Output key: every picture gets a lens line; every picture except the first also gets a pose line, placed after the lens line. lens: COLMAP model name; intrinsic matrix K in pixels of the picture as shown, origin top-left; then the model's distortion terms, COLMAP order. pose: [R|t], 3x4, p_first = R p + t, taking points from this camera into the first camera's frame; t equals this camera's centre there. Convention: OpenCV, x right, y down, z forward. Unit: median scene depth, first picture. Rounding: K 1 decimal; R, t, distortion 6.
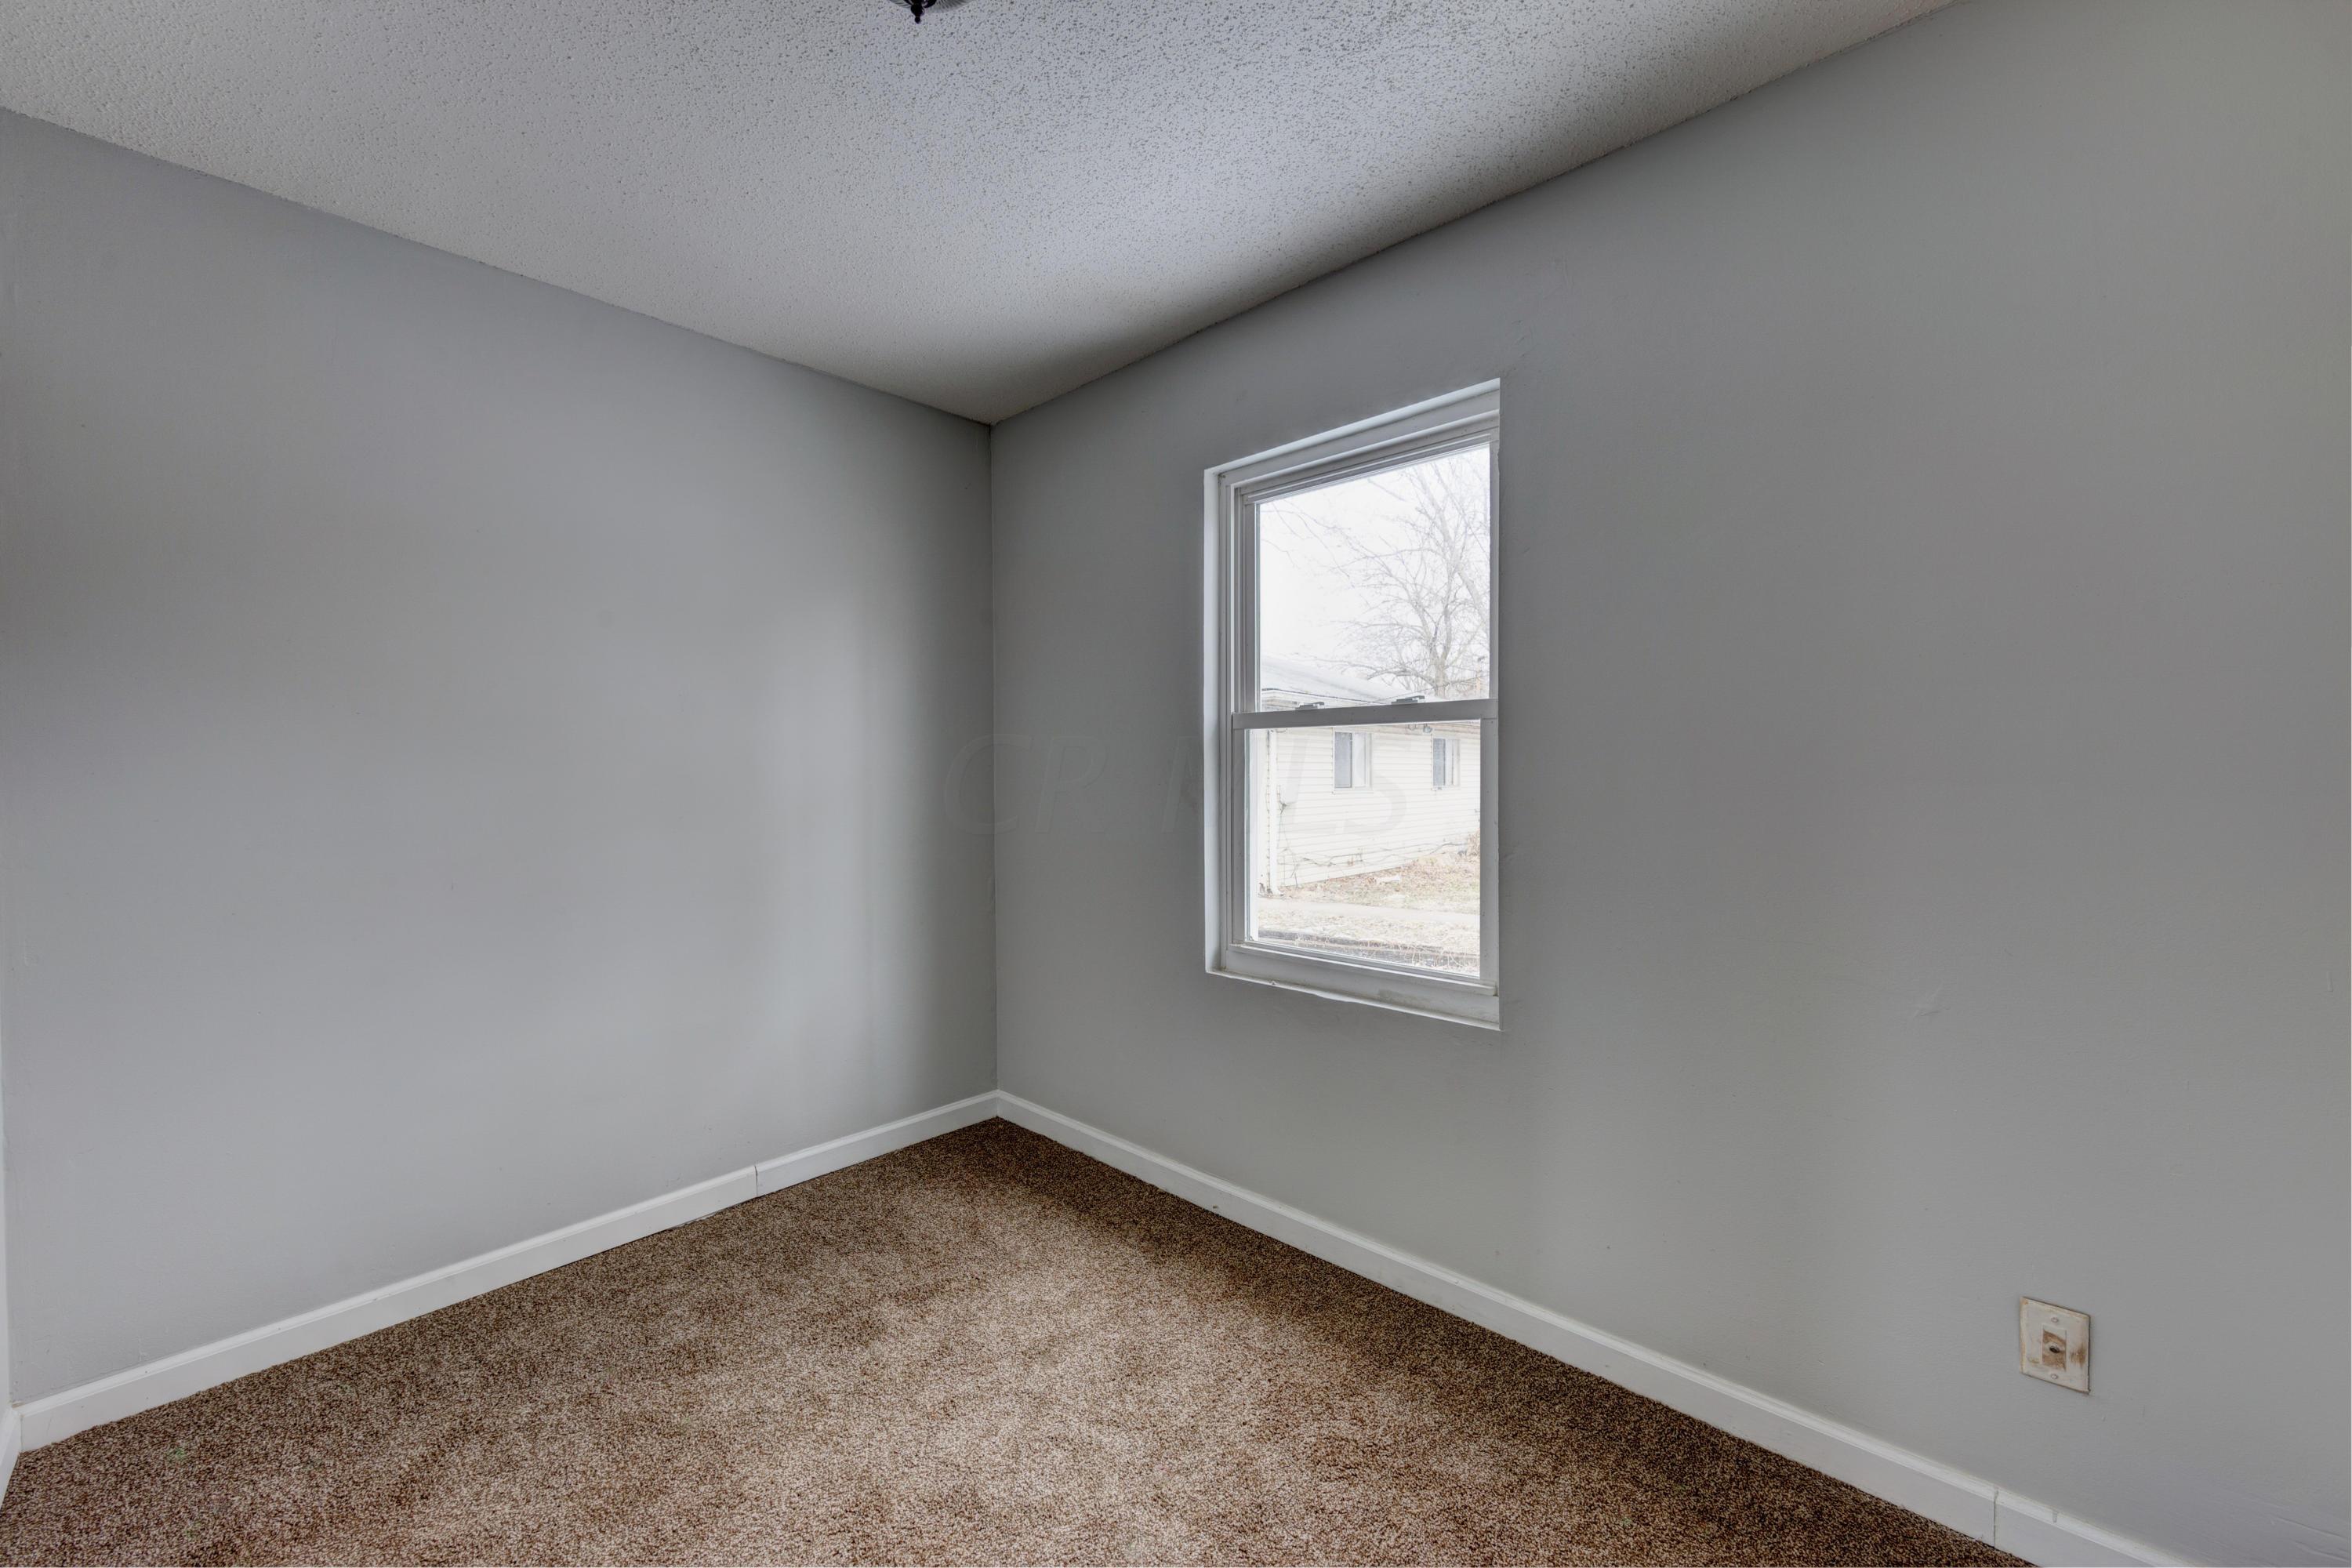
lens RADIAL K [[937.9, 0, 1169.7], [0, 937.9, 778.0], [0, 0, 1]] dist [-0.002657, -0.000601]
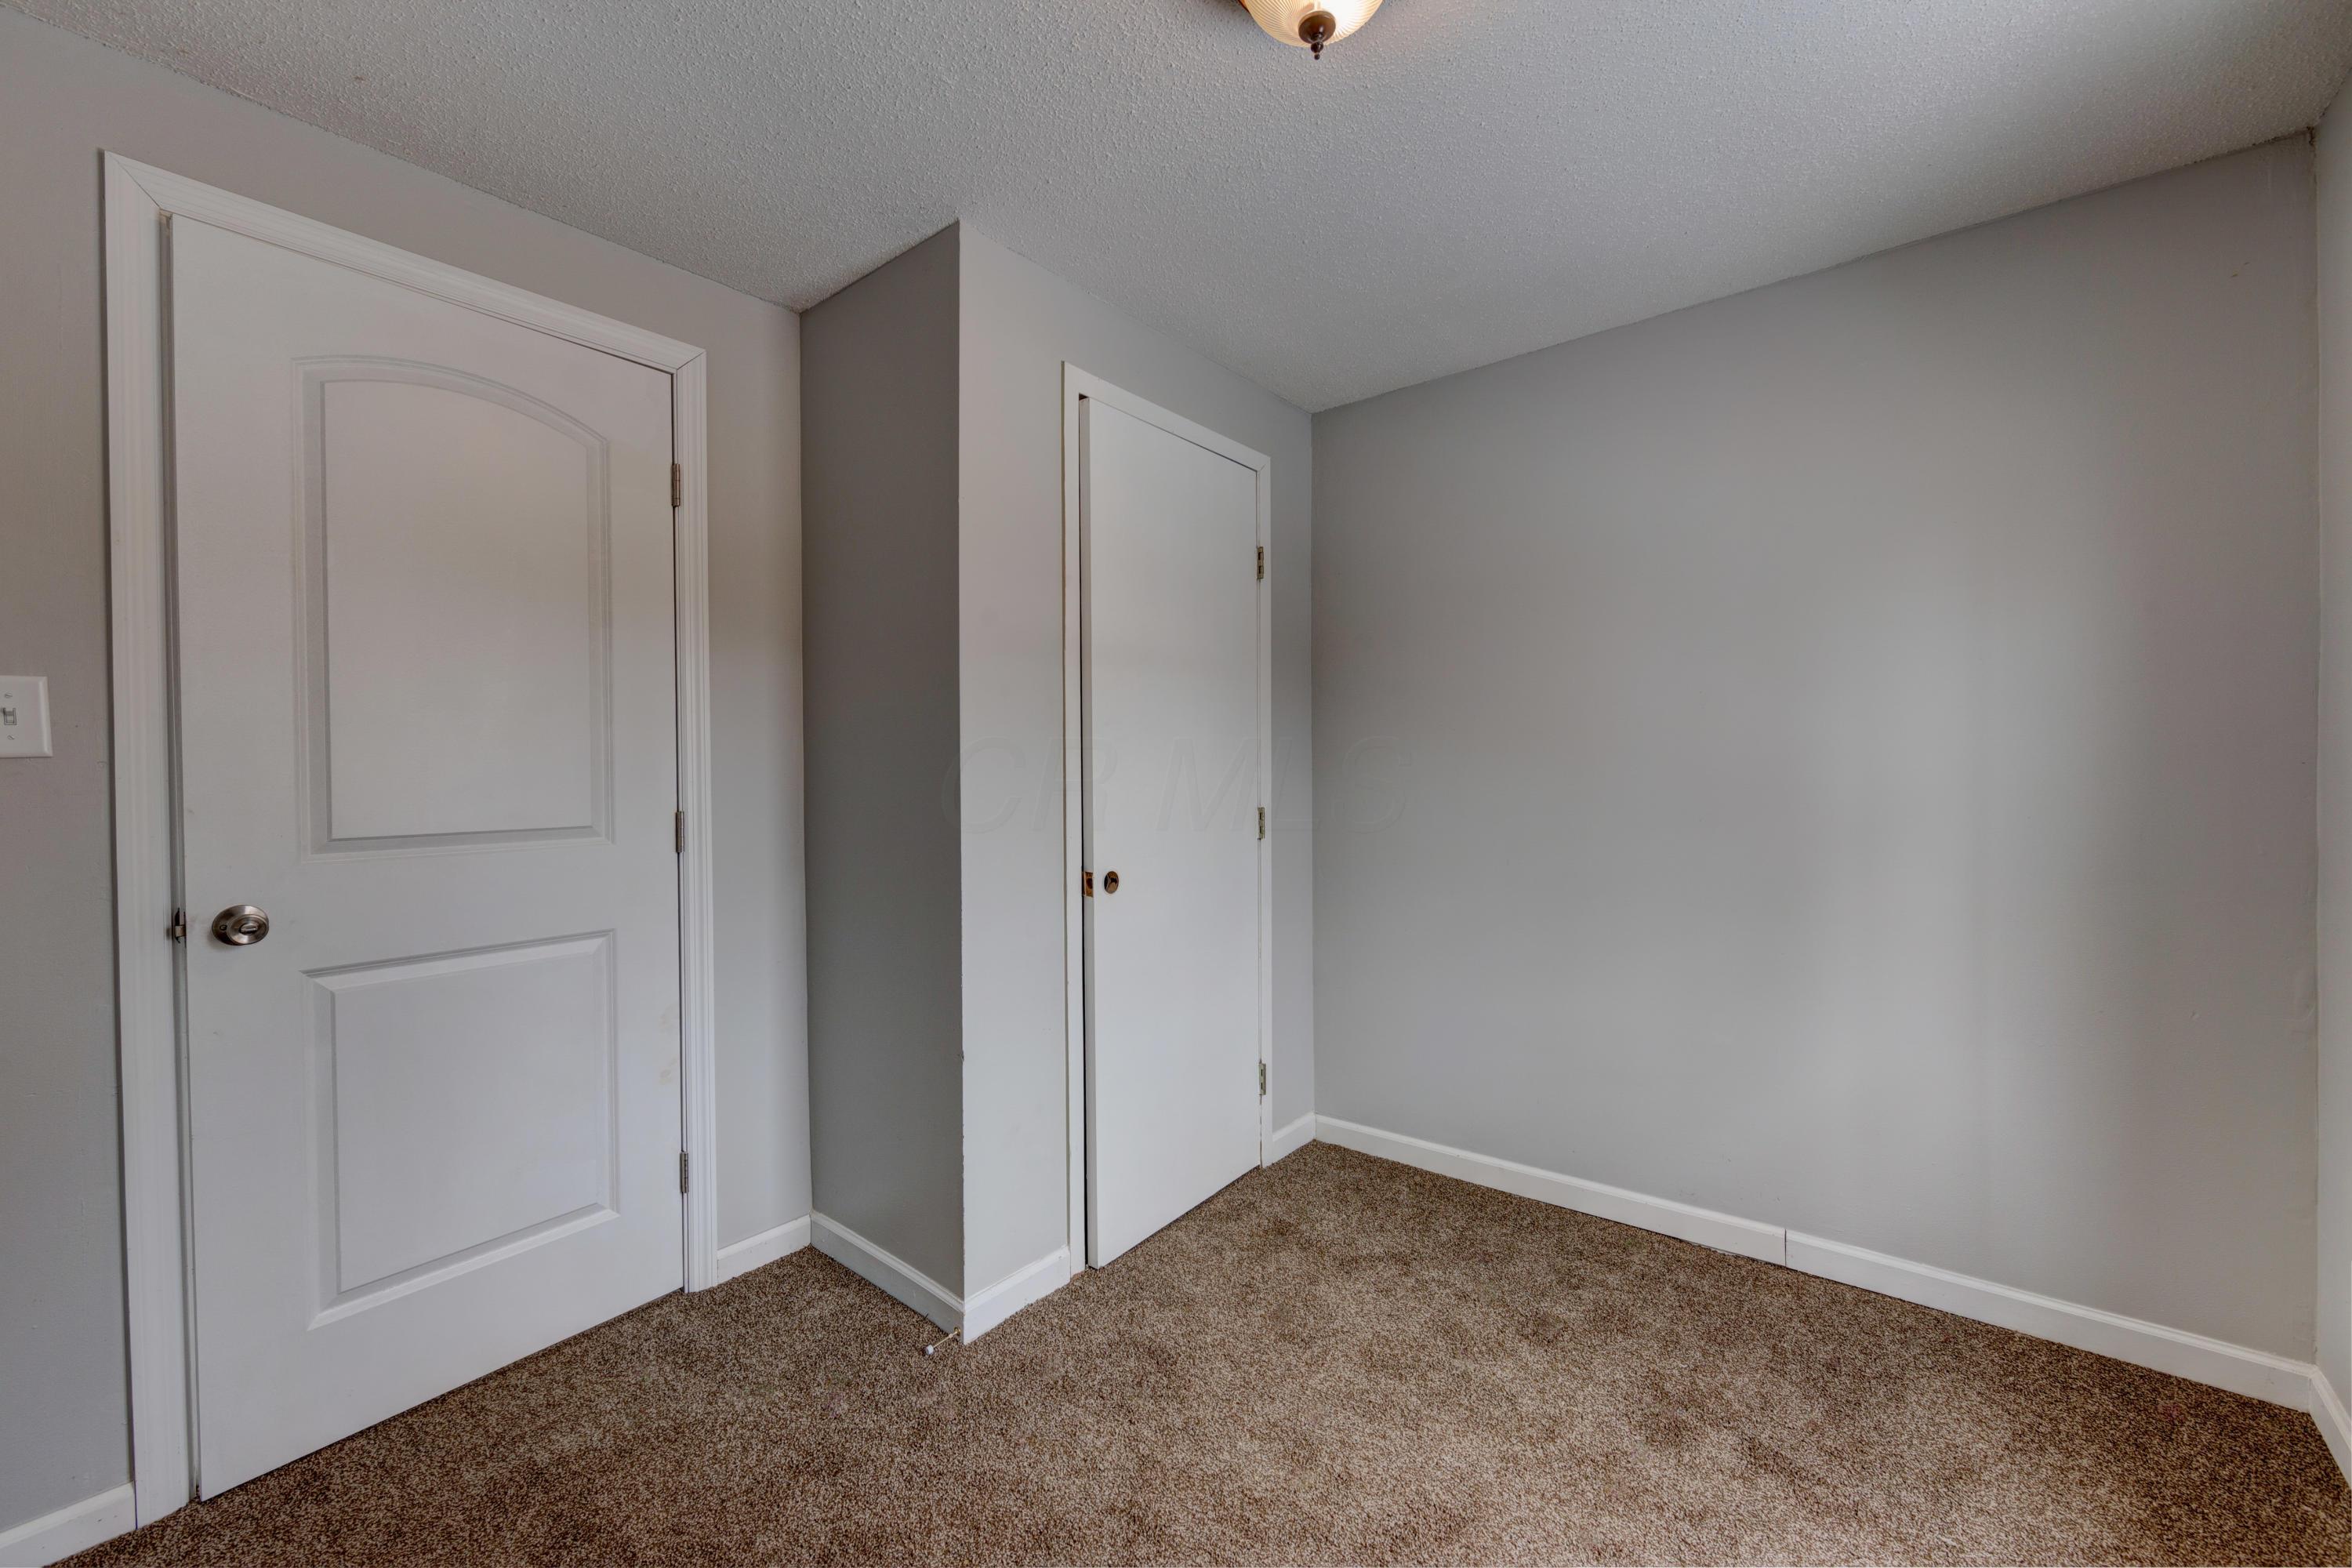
lens RADIAL K [[937.9, 0, 1169.7], [0, 937.9, 778.0], [0, 0, 1]] dist [-0.002657, -0.000601]
pose [[0.047379, 0.016840, -0.998735, 0.479393], [0.001435, 0.999856, 0.016927, -0.022129], [0.998876, -0.002236, 0.047348, 0.489374]]
